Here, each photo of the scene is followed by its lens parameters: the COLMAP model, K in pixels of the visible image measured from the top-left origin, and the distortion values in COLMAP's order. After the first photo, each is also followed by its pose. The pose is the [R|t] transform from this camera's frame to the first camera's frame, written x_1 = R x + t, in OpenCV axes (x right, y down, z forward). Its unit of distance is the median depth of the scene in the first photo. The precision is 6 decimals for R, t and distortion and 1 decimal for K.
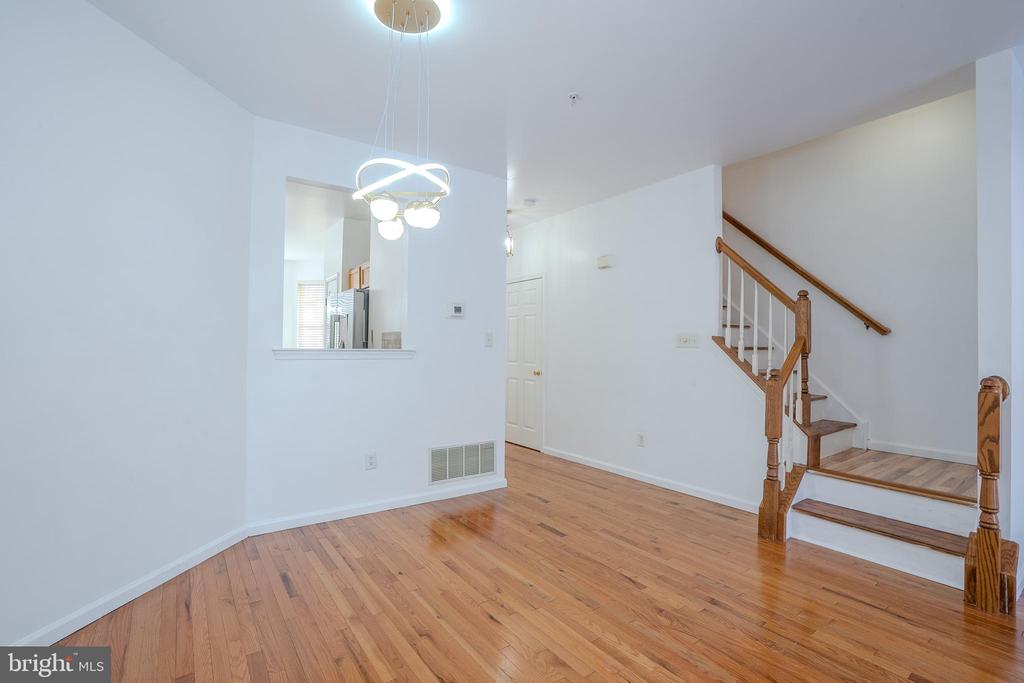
lens RADIAL K [[470.0, 0, 508.3], [0, 470.0, 340.8], [0, 0, 1]] dist [-0.057330, 0.018493]
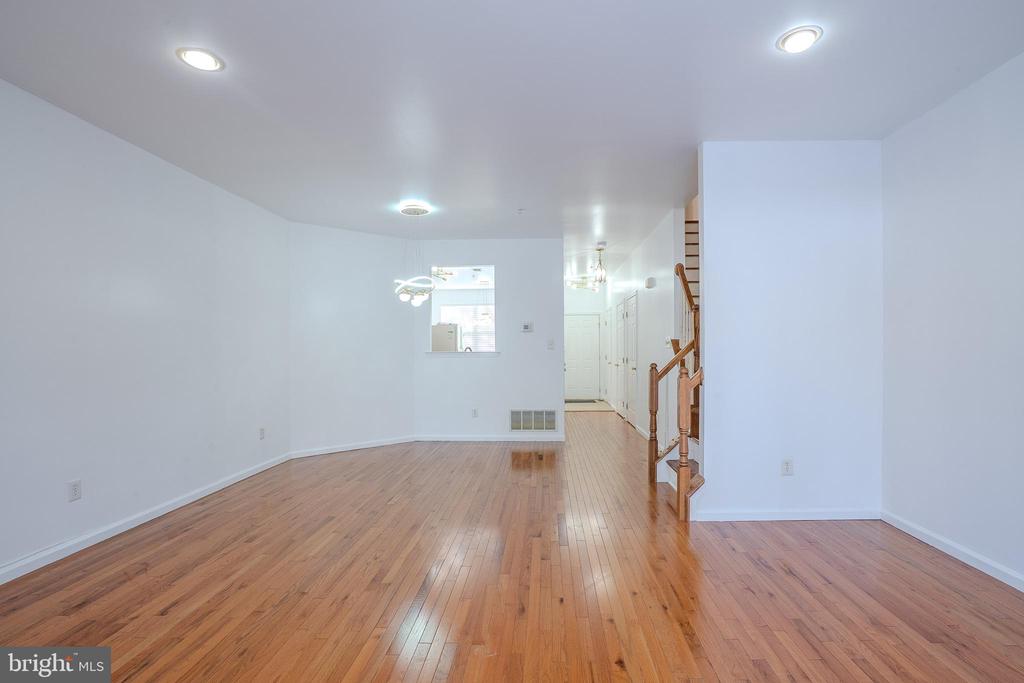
lens RADIAL K [[476.9, 0, 506.4], [0, 476.9, 344.6], [0, 0, 1]] dist [-0.066178, 0.025492]
pose [[0.765575, -0.023799, -0.642906, 1.543256], [0.024439, 0.999670, -0.007904, 0.010871], [0.642882, -0.009660, 0.765904, -0.544605]]
